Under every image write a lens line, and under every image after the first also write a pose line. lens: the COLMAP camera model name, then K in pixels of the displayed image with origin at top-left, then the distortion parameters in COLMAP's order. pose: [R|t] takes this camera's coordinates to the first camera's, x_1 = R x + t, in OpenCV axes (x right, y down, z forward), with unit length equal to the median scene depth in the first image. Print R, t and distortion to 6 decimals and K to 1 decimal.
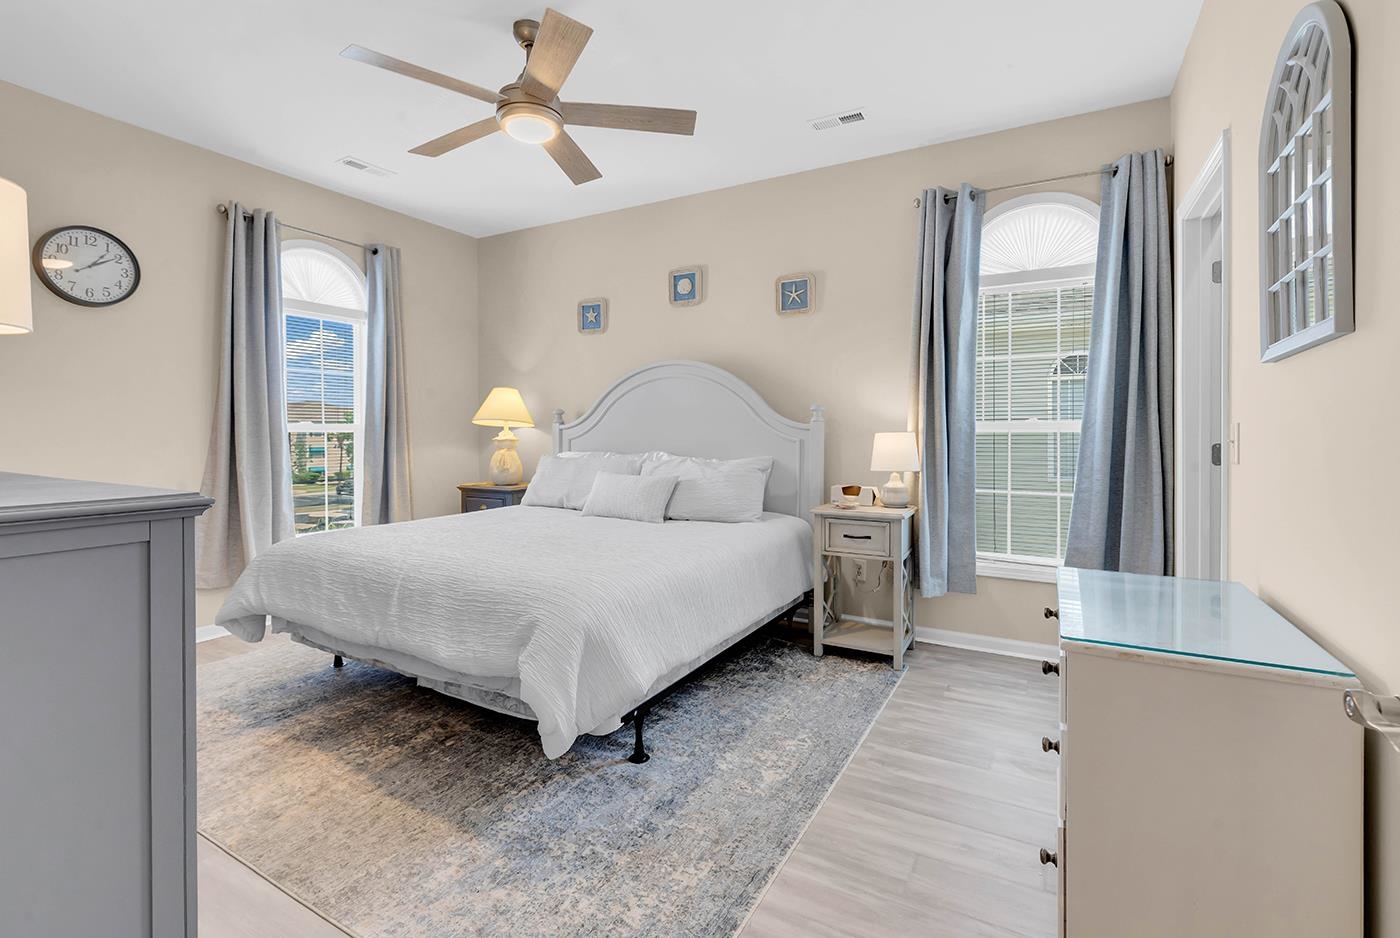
lens RADIAL K [[640.0, 0, 700.5], [0, 640.0, 451.2], [0, 0, 1]] dist [0.001995, -0.000147]
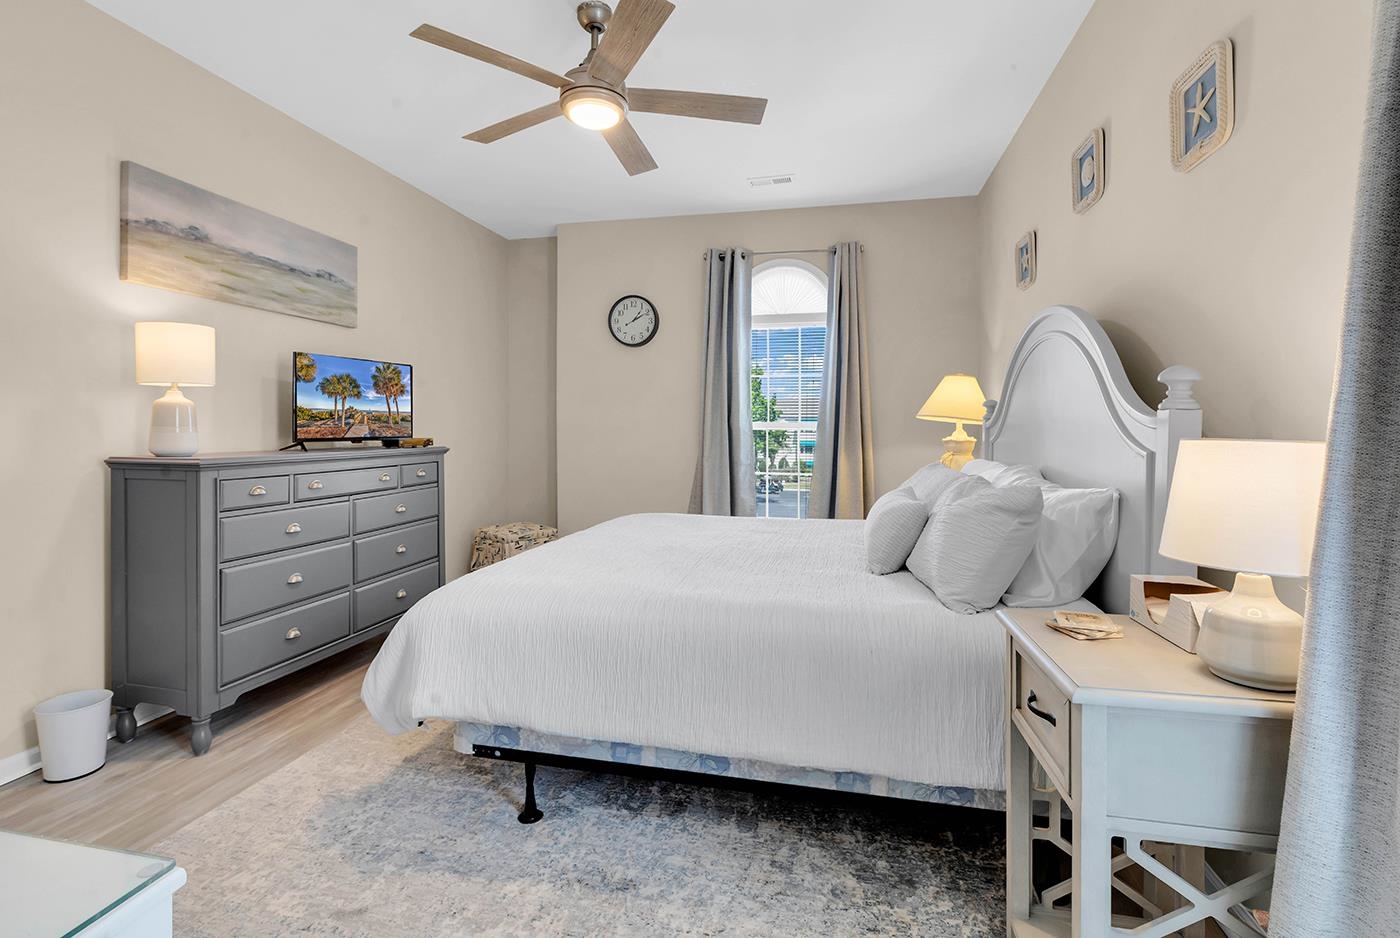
lens RADIAL K [[645.3, 0, 689.2], [0, 645.3, 442.5], [0, 0, 1]] dist [-0.000095, -0.000789]
pose [[0.282024, 0.022174, -0.959151, 0.647484], [-0.034508, 0.999320, 0.012956, -0.025985], [0.958787, 0.029444, 0.282597, 0.798323]]
